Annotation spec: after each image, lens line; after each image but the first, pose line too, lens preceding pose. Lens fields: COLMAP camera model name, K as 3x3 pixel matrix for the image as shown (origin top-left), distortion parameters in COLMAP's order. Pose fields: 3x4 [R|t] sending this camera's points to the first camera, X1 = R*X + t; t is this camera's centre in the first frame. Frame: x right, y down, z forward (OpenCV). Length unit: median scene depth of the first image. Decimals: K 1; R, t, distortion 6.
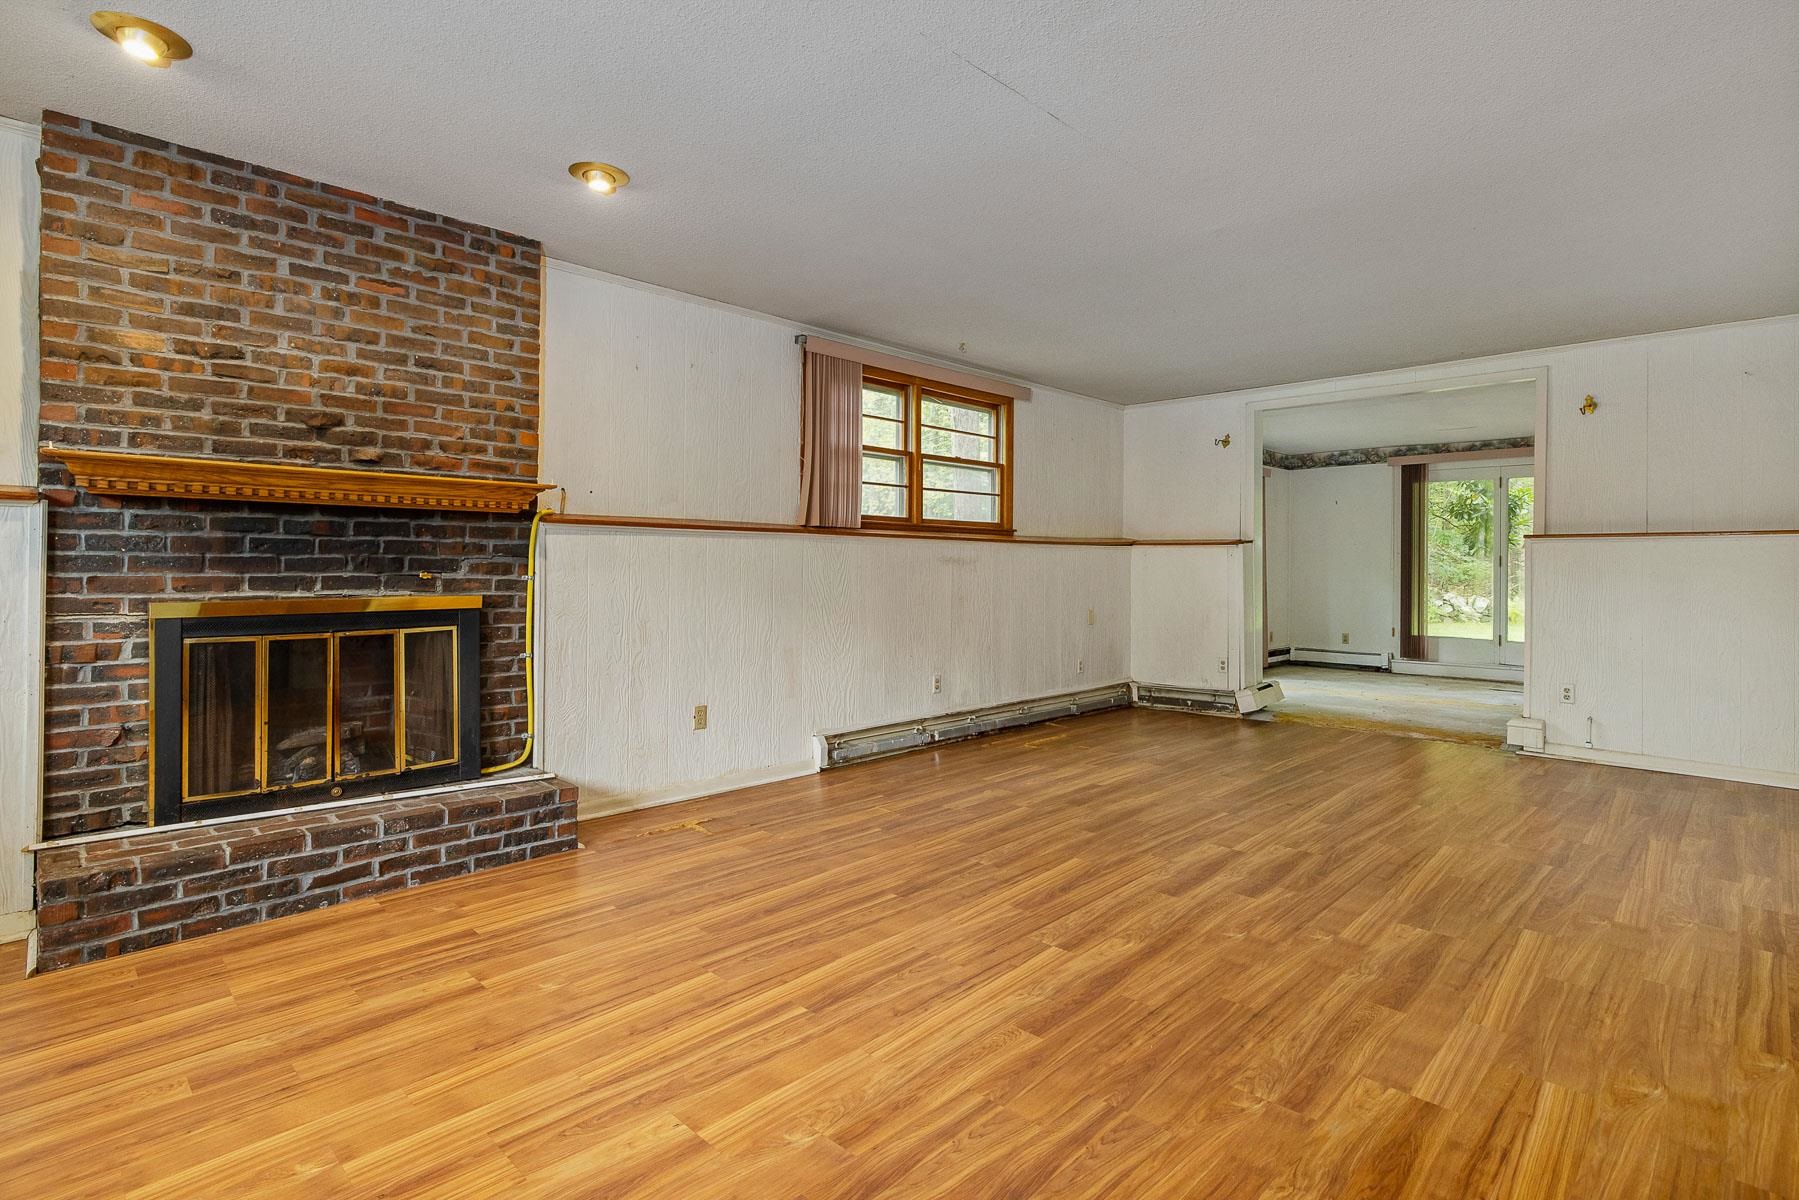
lens RADIAL K [[885.3, 0, 904.4], [0, 885.3, 557.5], [0, 0, 1]] dist [-0.004924, -0.000204]
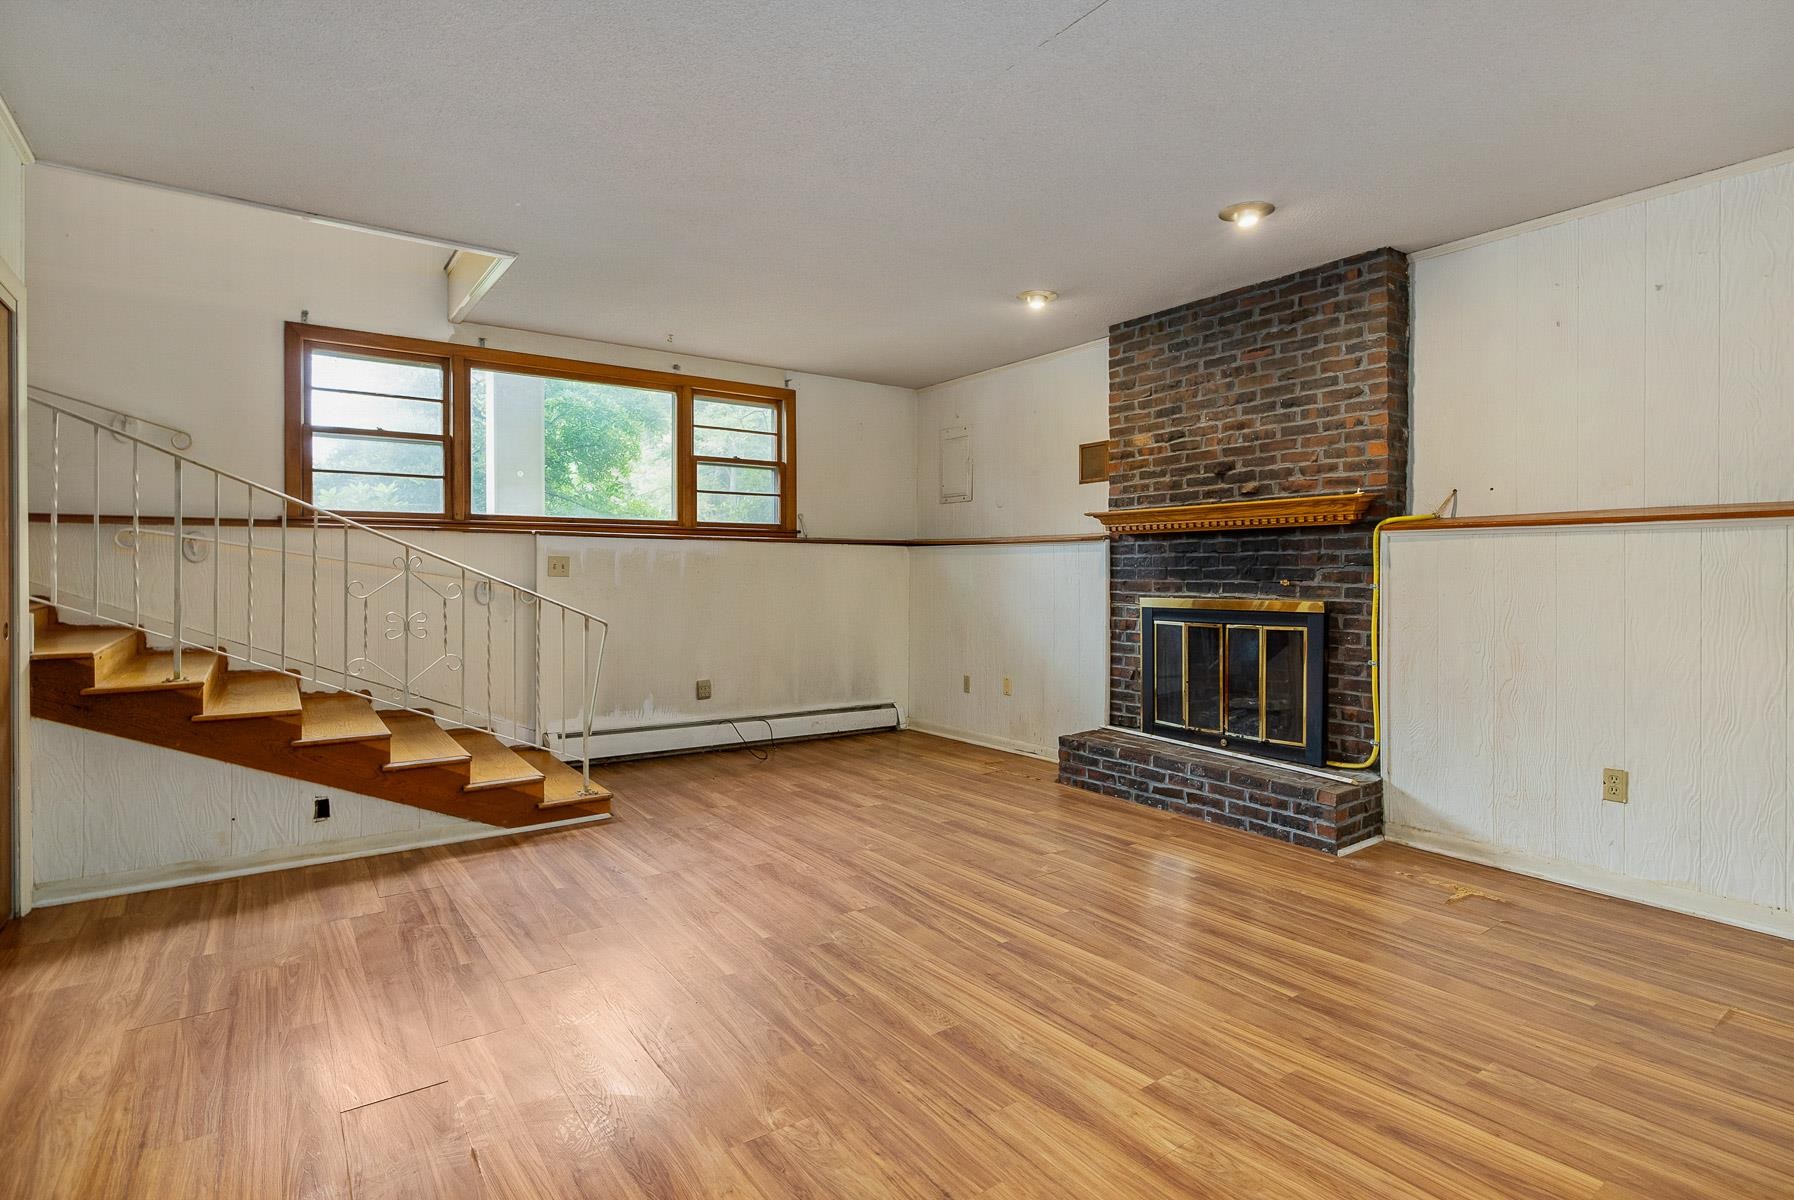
lens RADIAL K [[879.5, 0, 904.9], [0, 879.5, 567.9], [0, 0, 1]] dist [-0.004557, 0.000553]
pose [[-0.166452, -0.010702, -0.985992, 0.776400], [0.009255, 0.999880, -0.012416, 0.011205], [0.986006, -0.011192, -0.166333, 0.760156]]
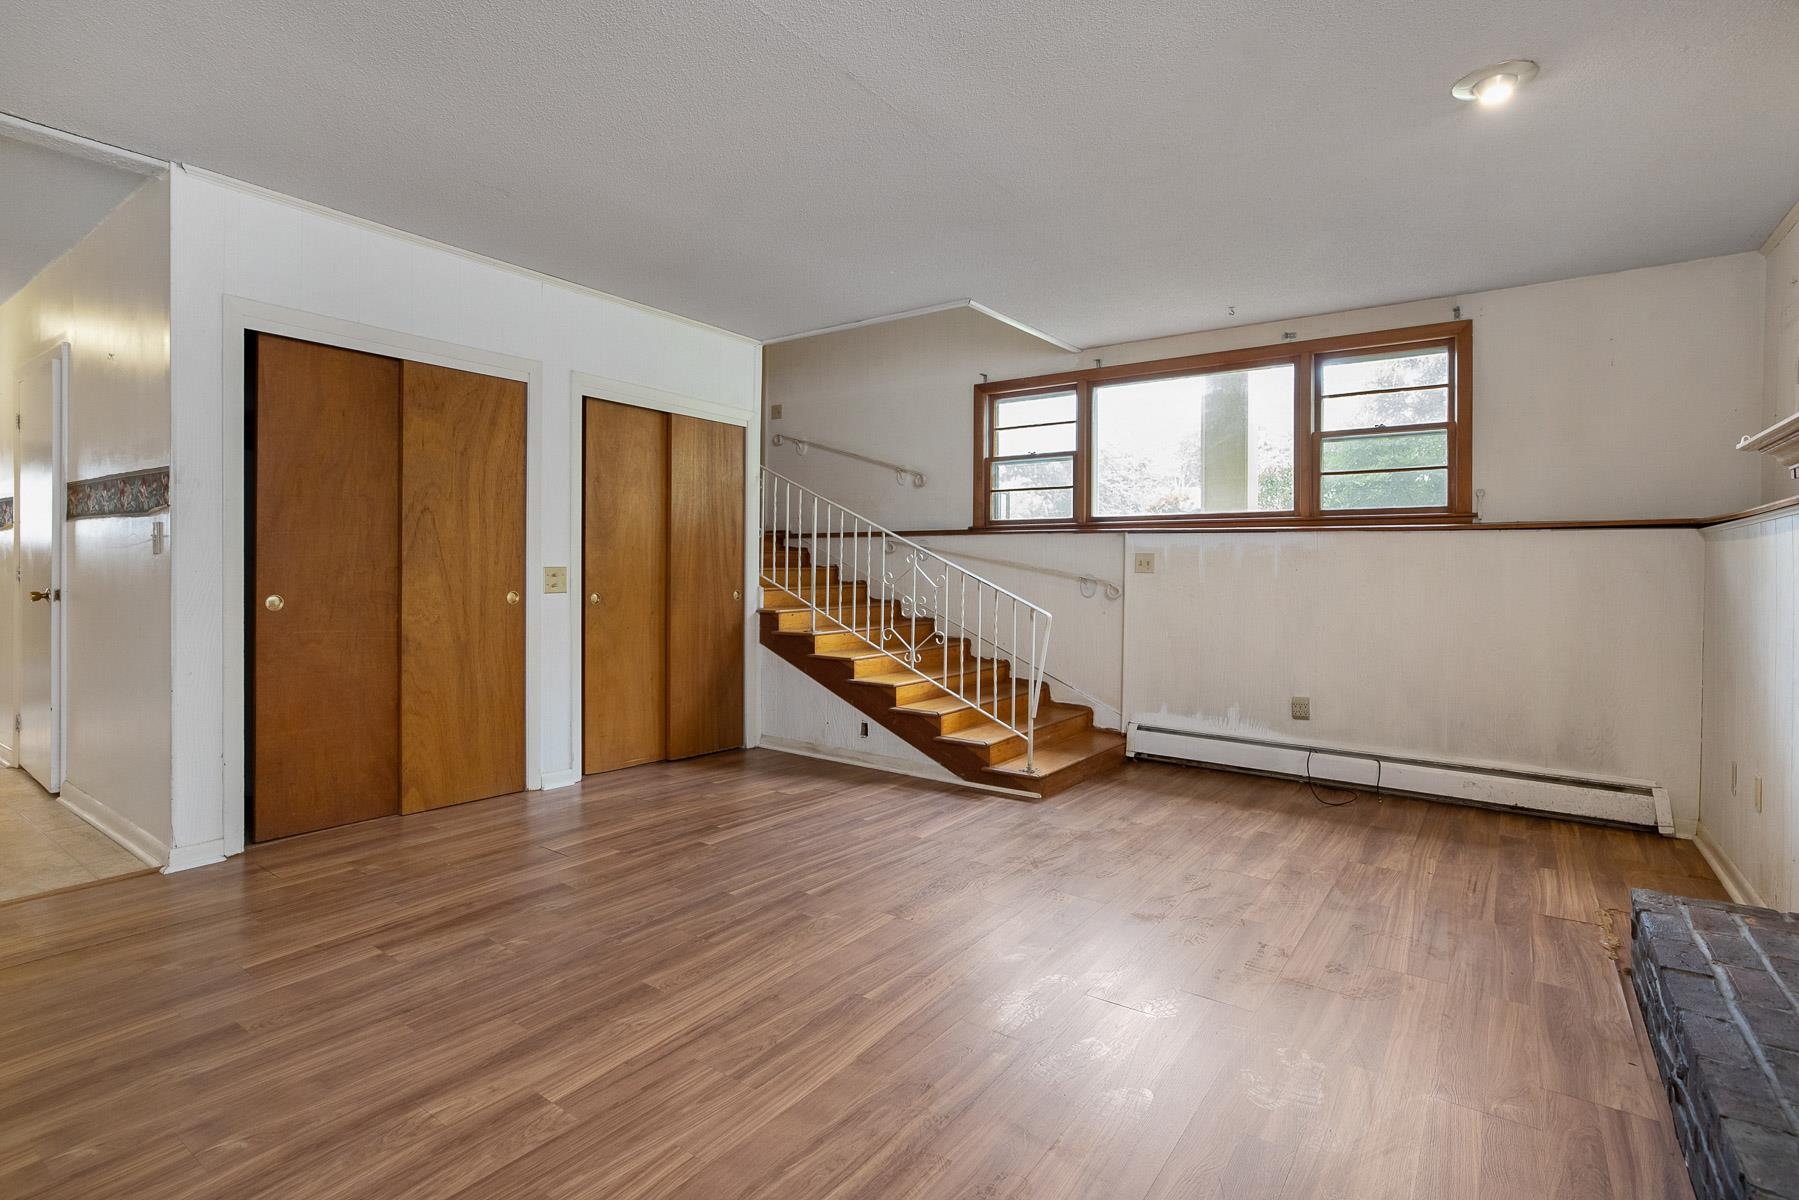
lens RADIAL K [[867.7, 0, 894.7], [0, 867.7, 572.5], [0, 0, 1]] dist [-0.020024, 0.000220]
pose [[-0.988092, -0.015717, -0.153061, 0.010516], [-0.014547, 0.999856, -0.008763, 0.021544], [0.153177, -0.006432, -0.988178, 1.412505]]
